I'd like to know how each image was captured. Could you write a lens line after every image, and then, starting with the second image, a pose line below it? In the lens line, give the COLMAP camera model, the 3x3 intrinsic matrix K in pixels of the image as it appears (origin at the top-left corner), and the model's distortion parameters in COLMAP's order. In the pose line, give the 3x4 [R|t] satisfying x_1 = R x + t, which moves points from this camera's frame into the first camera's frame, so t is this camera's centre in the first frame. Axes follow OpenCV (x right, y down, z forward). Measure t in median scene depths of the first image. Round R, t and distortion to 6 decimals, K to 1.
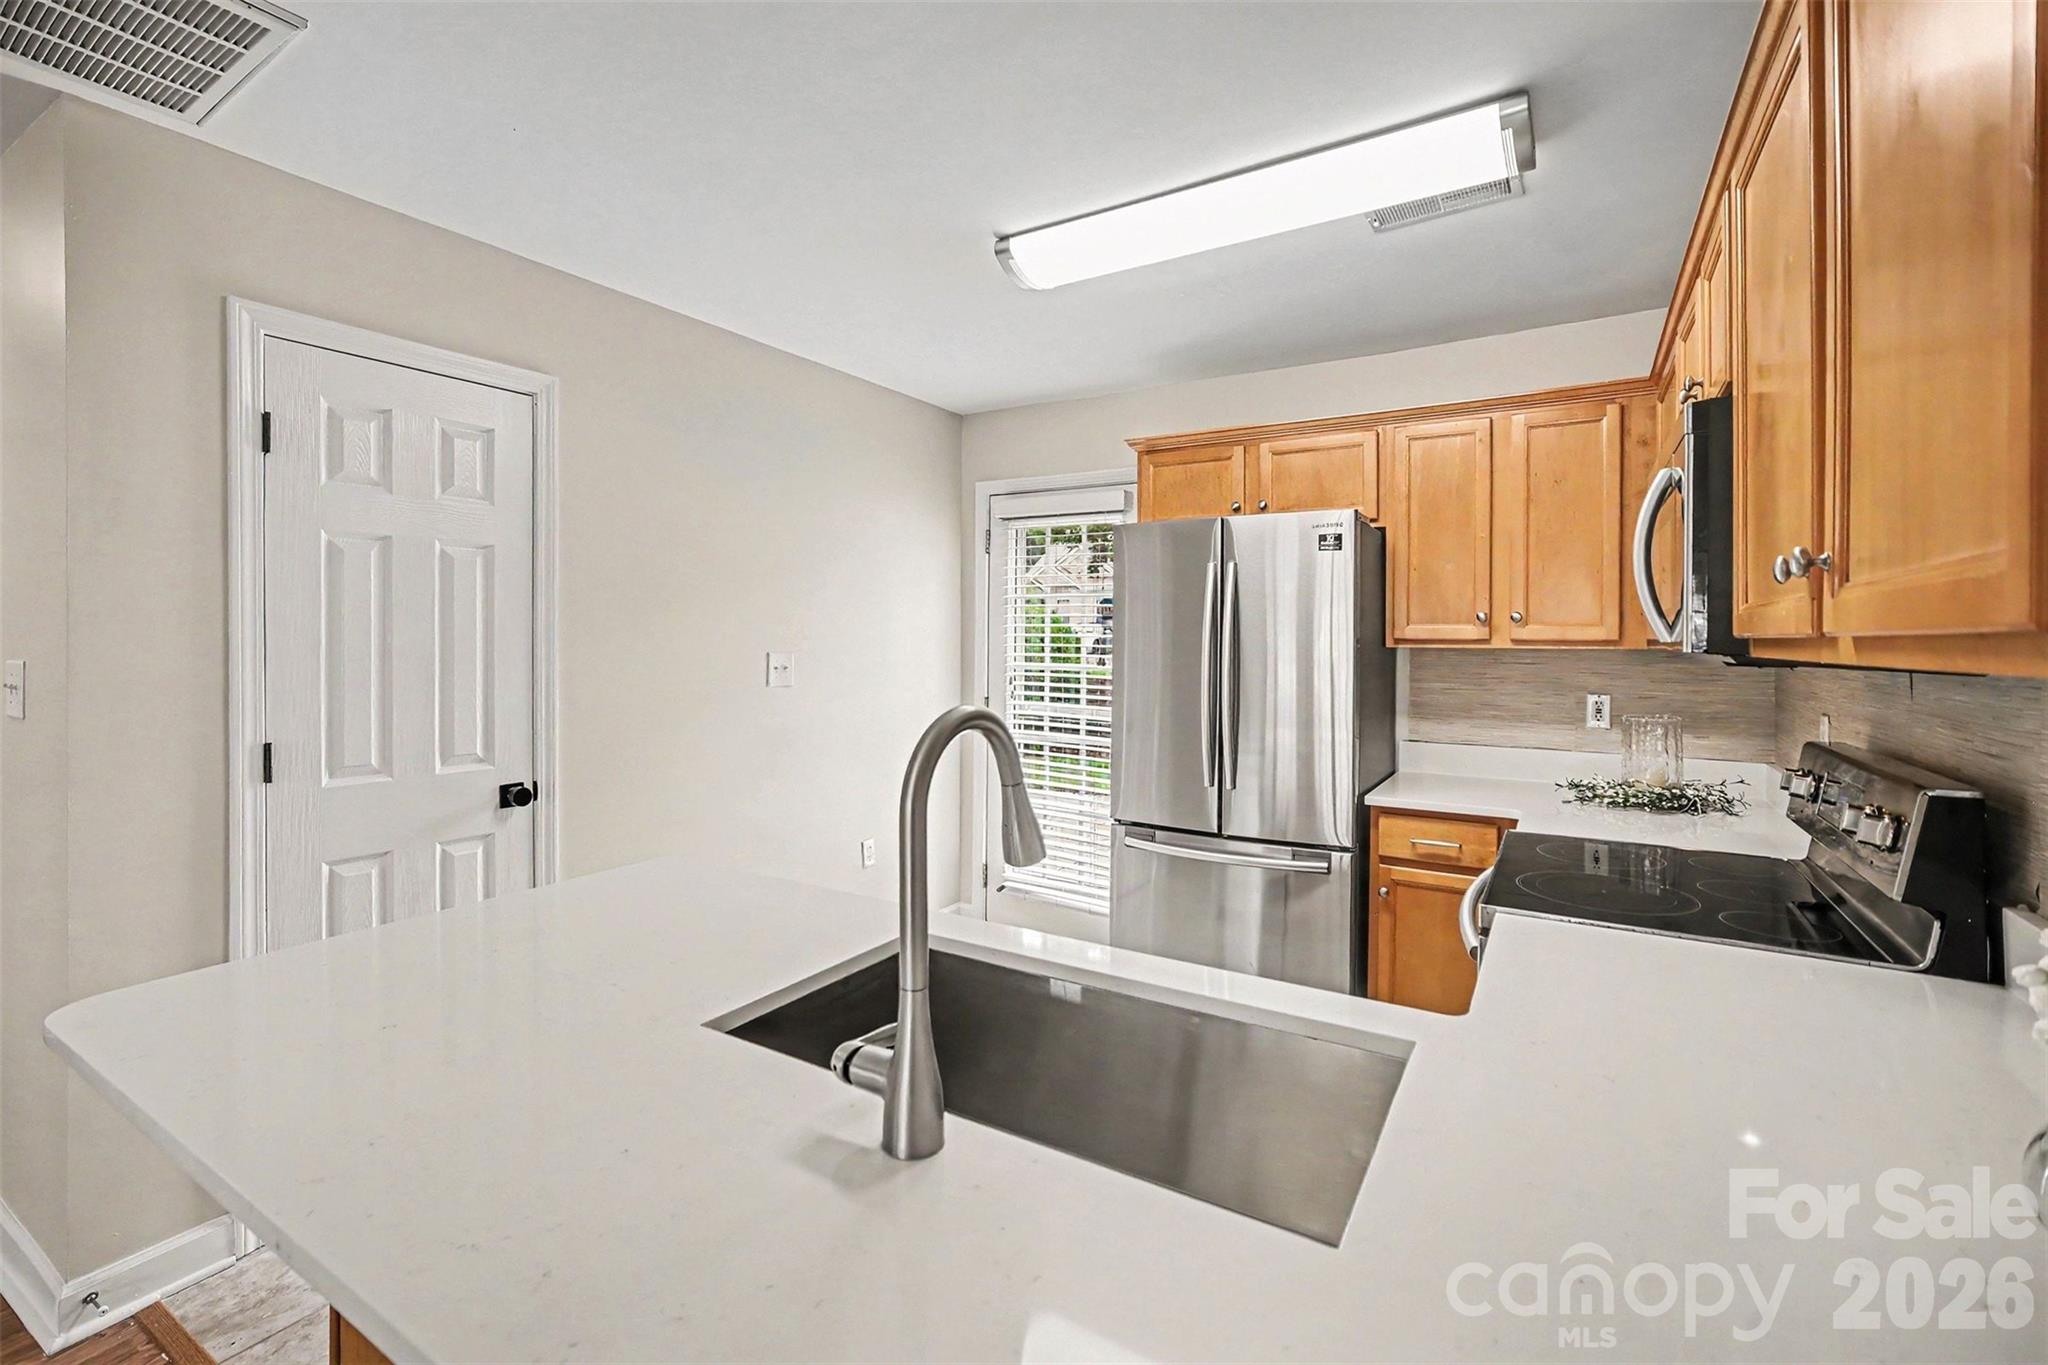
lens RADIAL K [[886.2, 0, 1018.4], [0, 886.2, 638.4], [0, 0, 1]] dist [-0.007154, -0.000065]
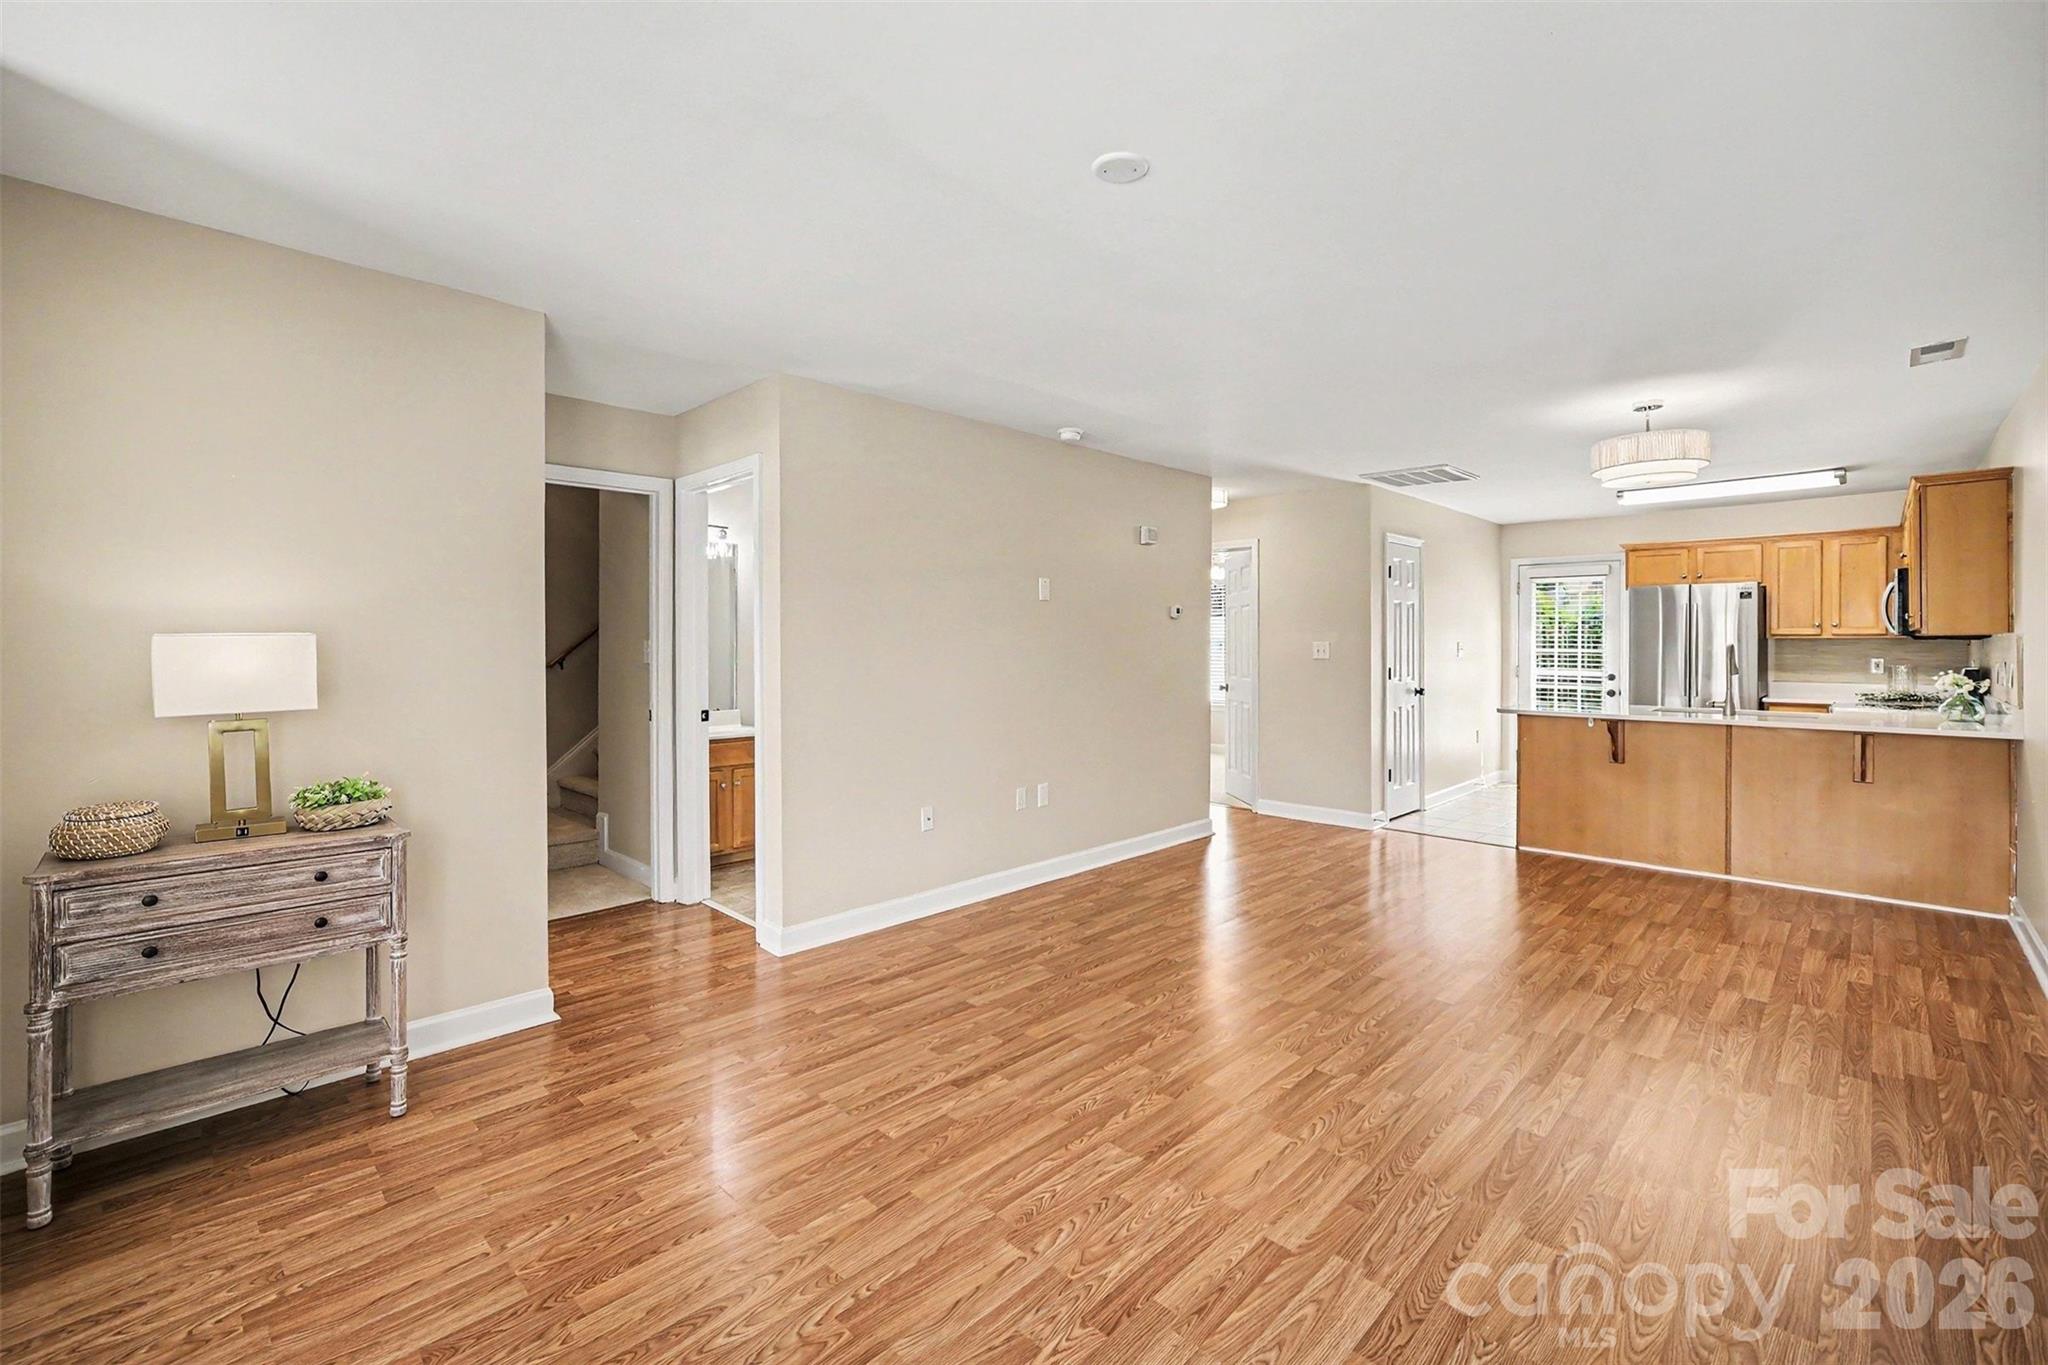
lens RADIAL K [[878.5, 0, 1013.4], [0, 878.5, 643.0], [0, 0, 1]] dist [-0.000038, 0.000346]
pose [[0.976422, -0.002784, -0.215853, -1.041475], [0.001860, 0.999988, -0.004481, 0.029953], [0.215863, 0.003974, 0.976416, -1.714095]]
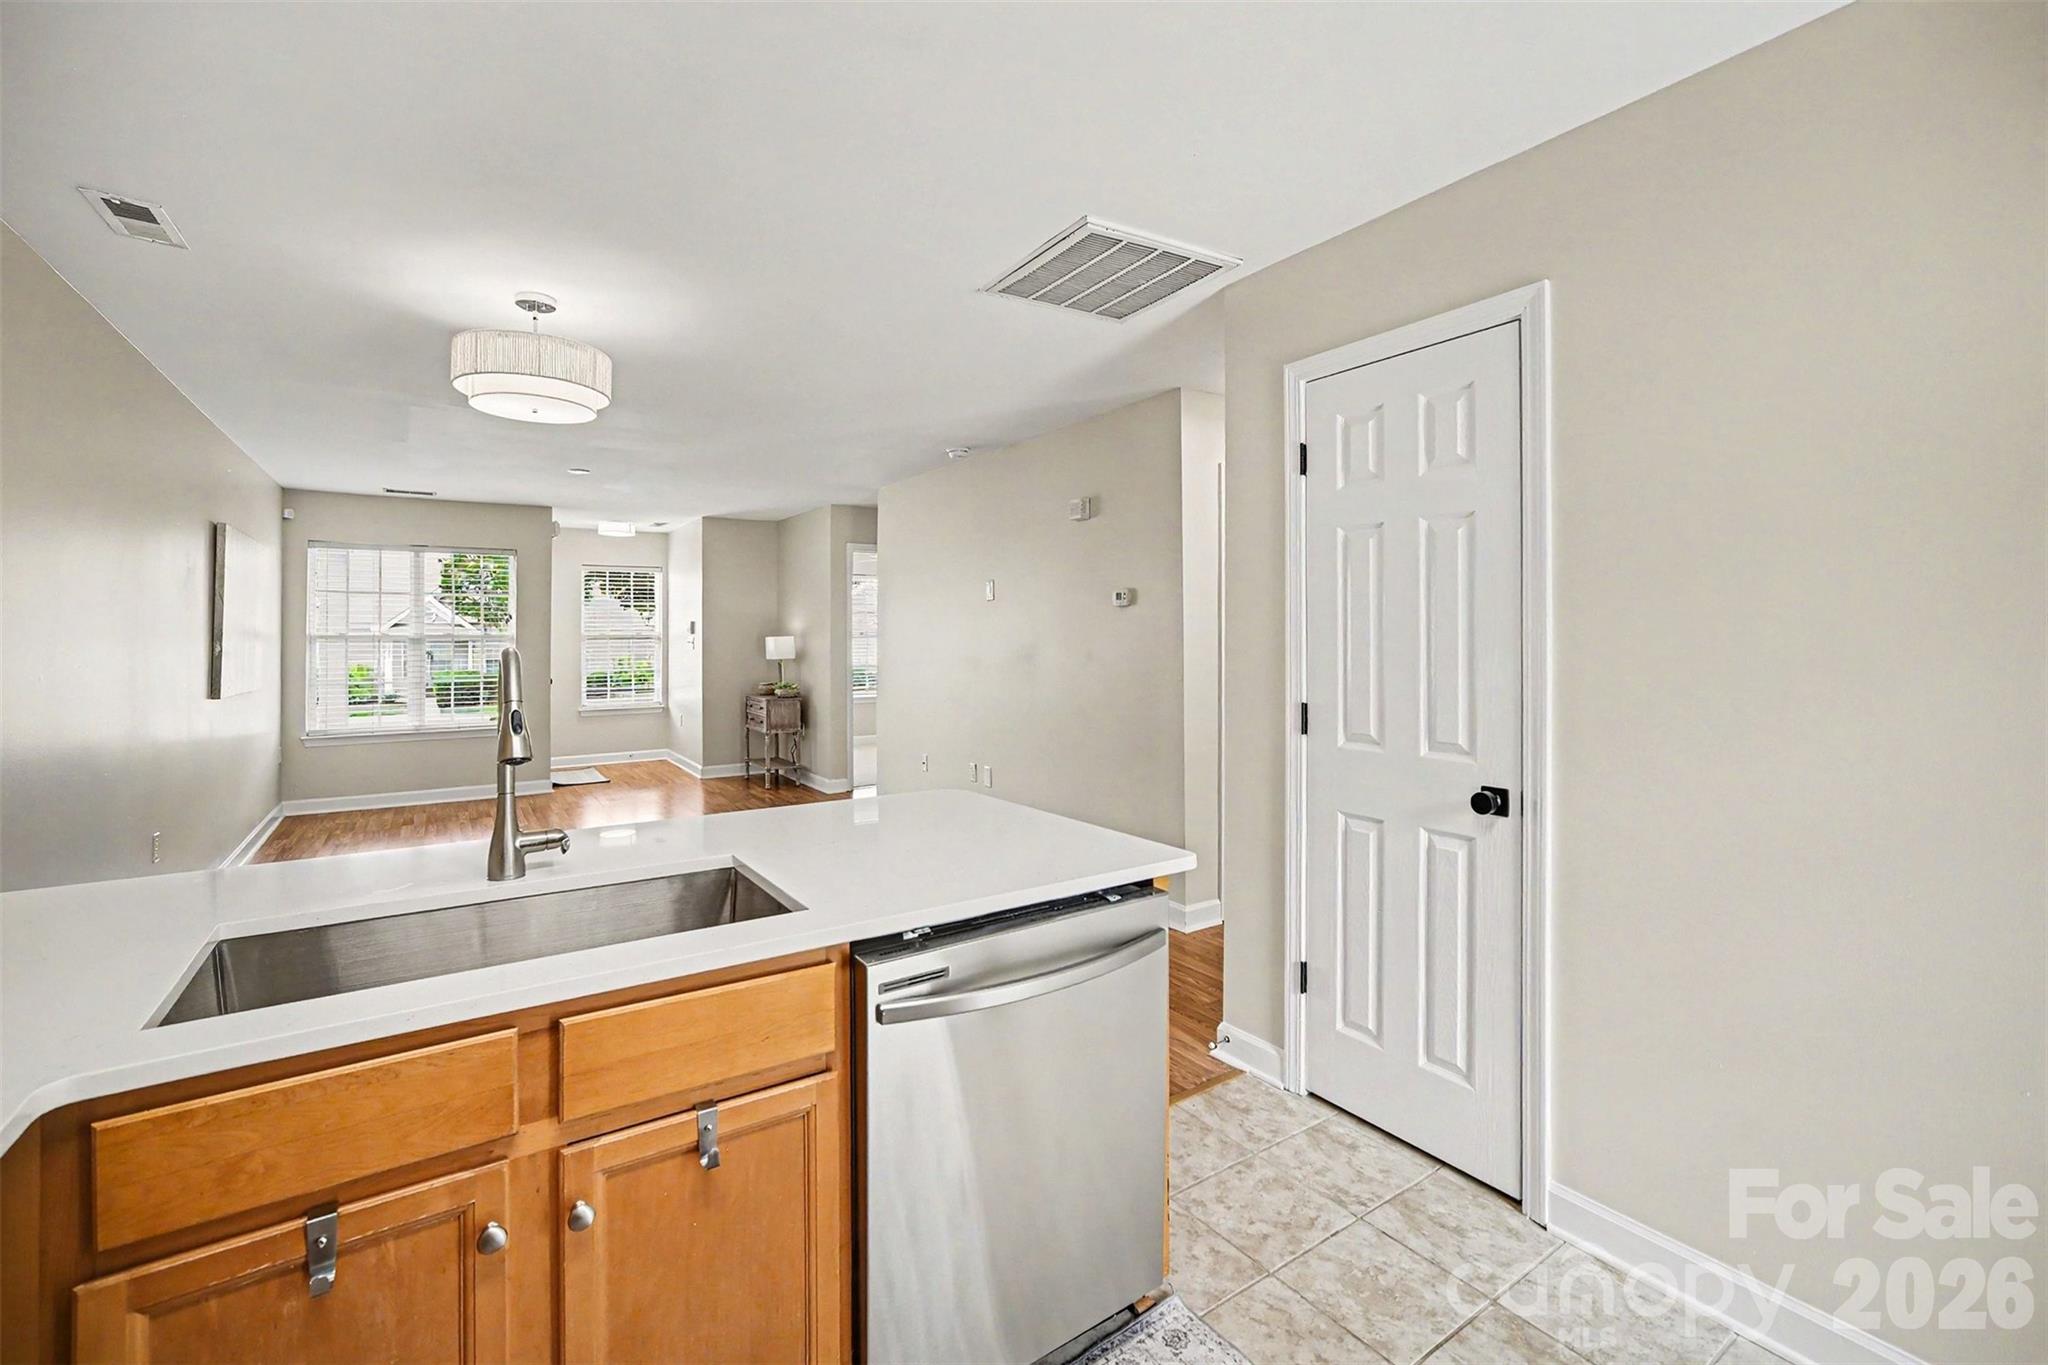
lens RADIAL K [[895.8, 0, 1022.2], [0, 895.8, 652.0], [0, 0, 1]] dist [-0.003662, -0.000247]
pose [[-0.418852, 0.008202, -0.908017, 0.341196], [0.001230, 0.999963, 0.008465, 0.022795], [0.908054, 0.002429, -0.418847, 0.816676]]
